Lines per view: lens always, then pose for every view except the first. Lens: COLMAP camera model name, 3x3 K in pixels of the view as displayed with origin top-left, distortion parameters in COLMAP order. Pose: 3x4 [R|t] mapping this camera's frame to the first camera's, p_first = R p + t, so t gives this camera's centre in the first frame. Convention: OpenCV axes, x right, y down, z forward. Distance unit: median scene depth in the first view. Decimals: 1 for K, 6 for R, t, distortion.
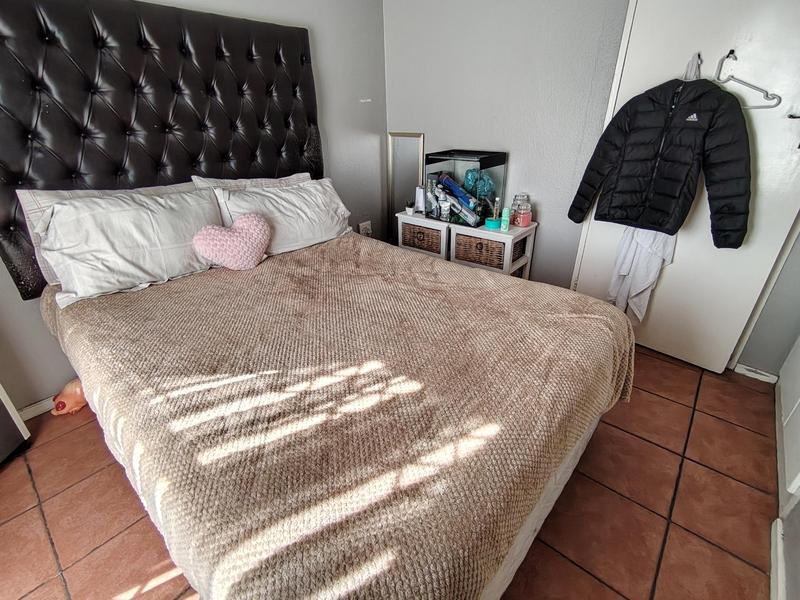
lens RADIAL K [[371.3, 0, 401.2], [0, 371.3, 300.2], [0, 0, 1]] dist [-0.002368, -0.001084]
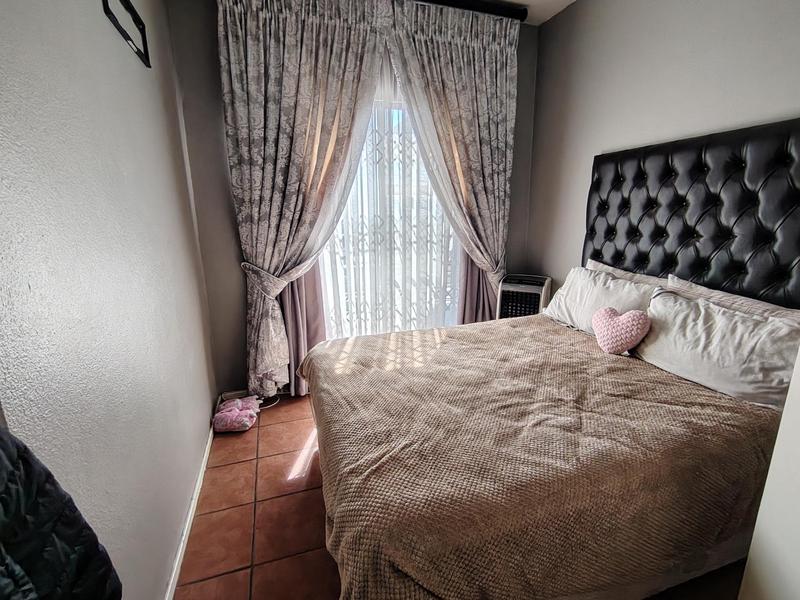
lens RADIAL K [[371.3, 0, 401.2], [0, 371.3, 300.2], [0, 0, 1]] dist [-0.002368, -0.001084]
pose [[-0.507149, 0.199671, -0.838410, 1.380257], [-0.377896, 0.822778, 0.424536, -0.785235], [0.774593, 0.532135, -0.341816, 1.441682]]
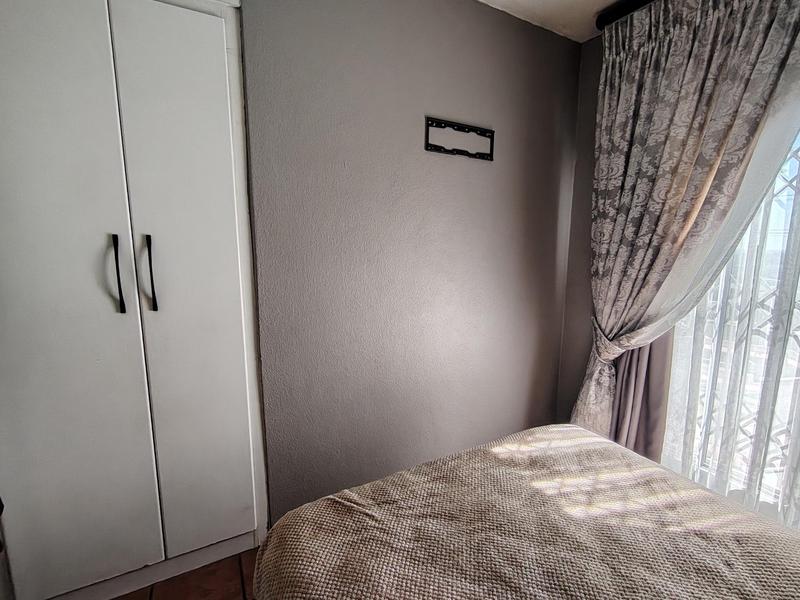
lens RADIAL K [[371.3, 0, 401.2], [0, 371.3, 300.2], [0, 0, 1]] dist [-0.002368, -0.001084]
pose [[-0.933718, -0.048080, 0.354765, 0.051643], [0.167554, 0.817025, 0.551721, -1.144329], [-0.316378, 0.574594, -0.754815, 1.764981]]
